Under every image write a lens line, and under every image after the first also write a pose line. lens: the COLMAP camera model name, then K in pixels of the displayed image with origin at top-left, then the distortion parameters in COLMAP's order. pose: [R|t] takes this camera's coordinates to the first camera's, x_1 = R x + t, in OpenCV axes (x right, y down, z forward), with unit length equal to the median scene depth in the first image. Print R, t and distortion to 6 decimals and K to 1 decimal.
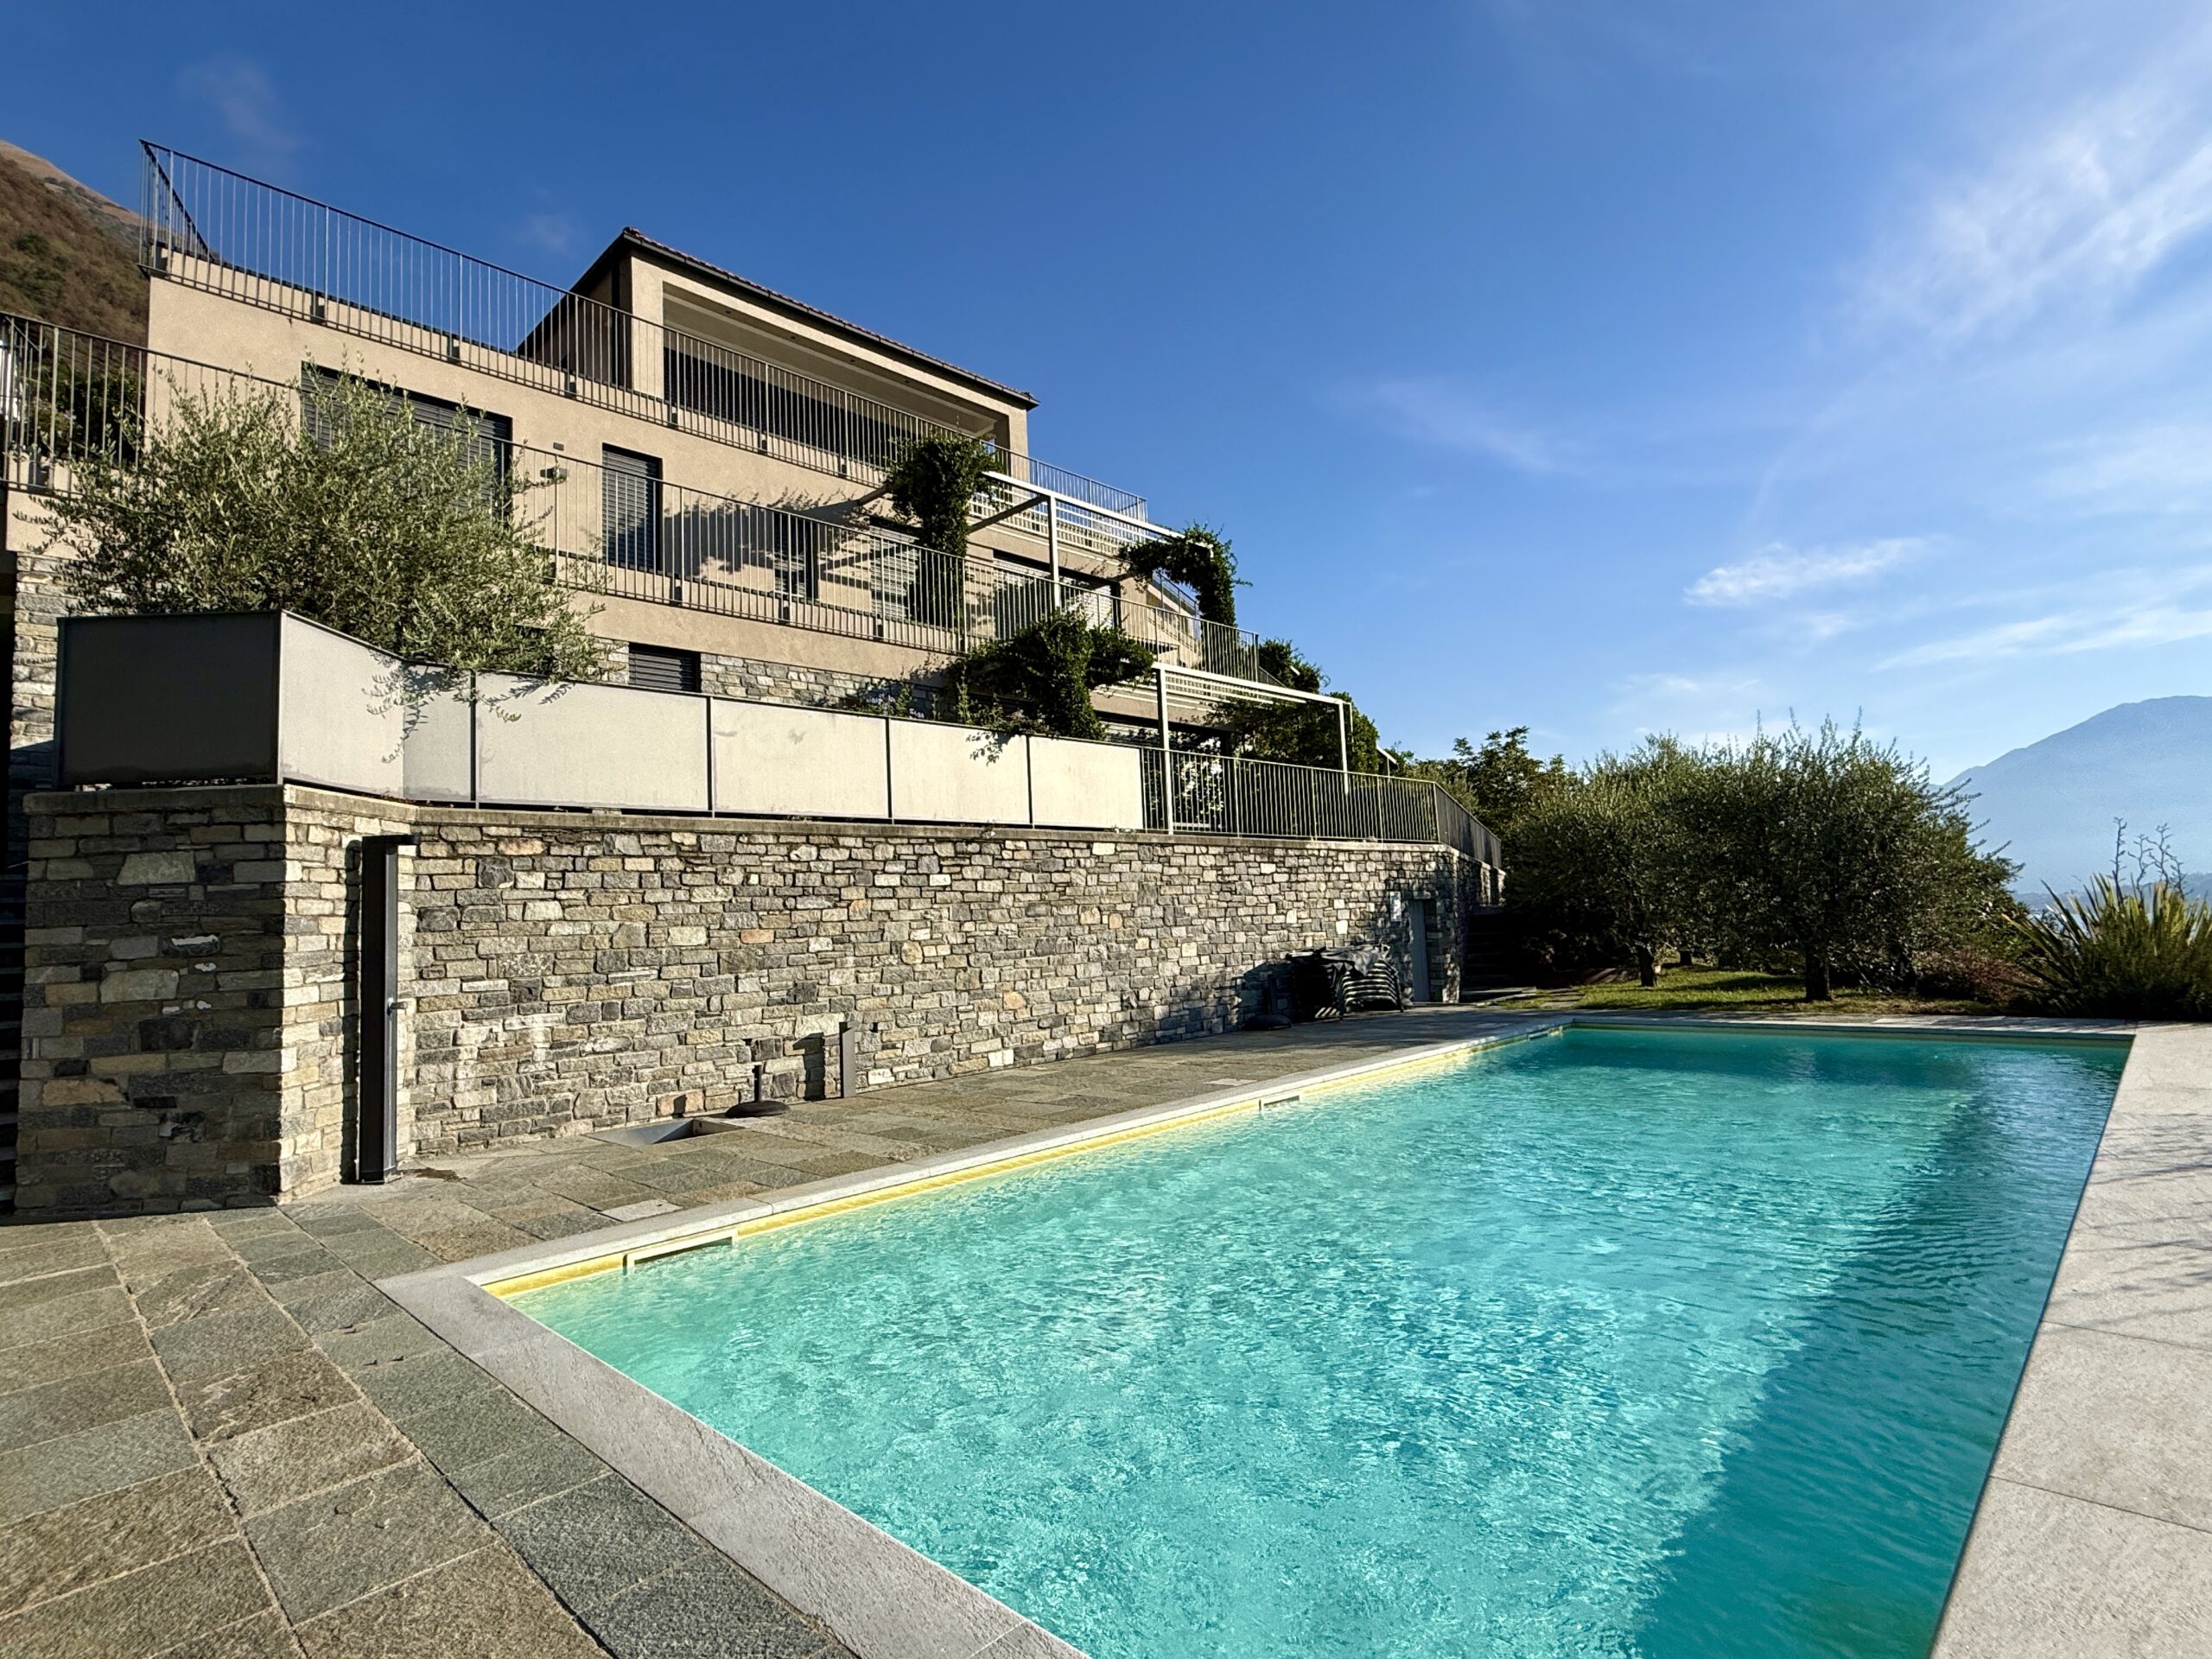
lens RADIAL K [[1121.0, 0, 1106.0], [0, 1121.0, 829.5], [0, 0, 1]] dist [-0.000565, -0.001373]
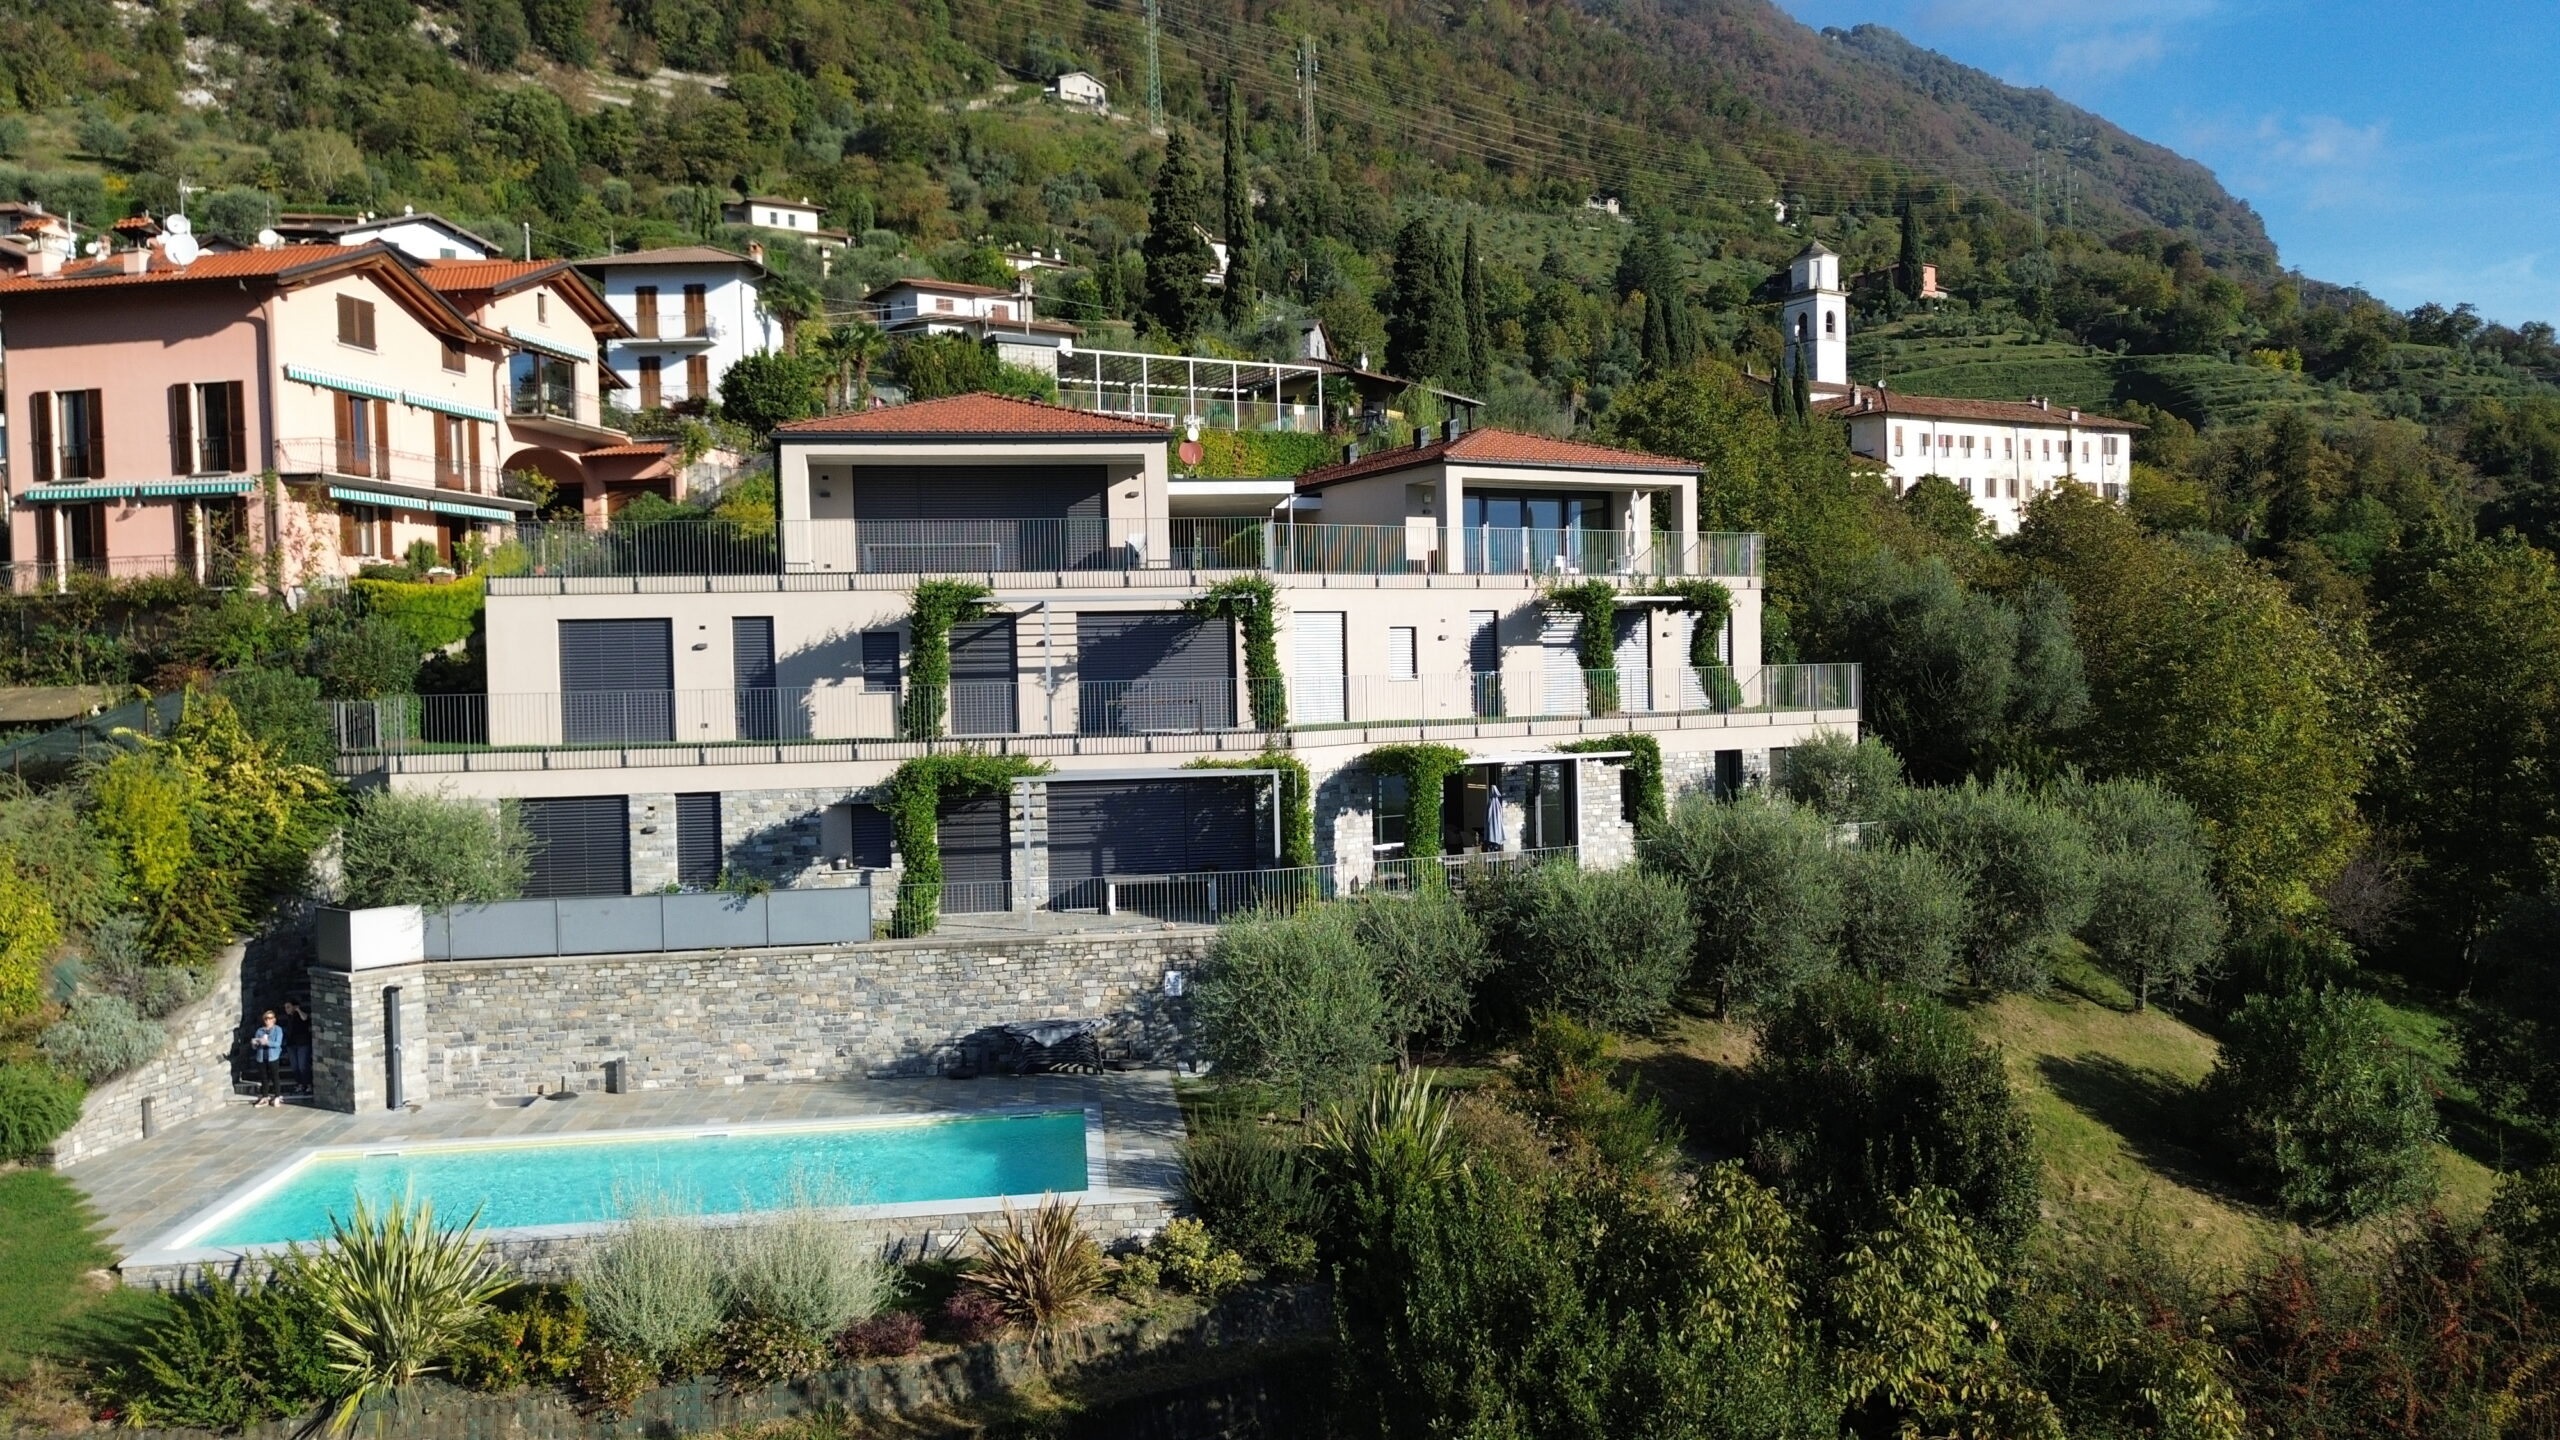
lens RADIAL K [[1817.2, 0, 1285.6], [0, 1817.2, 720.1], [0, 0, 1]] dist [0.074881, -0.072886]
pose [[0.784635, 0.043744, -0.618413, 2.177737], [0.038016, 0.992235, 0.118421, -0.620864], [0.618791, -0.116427, 0.776880, -0.605292]]
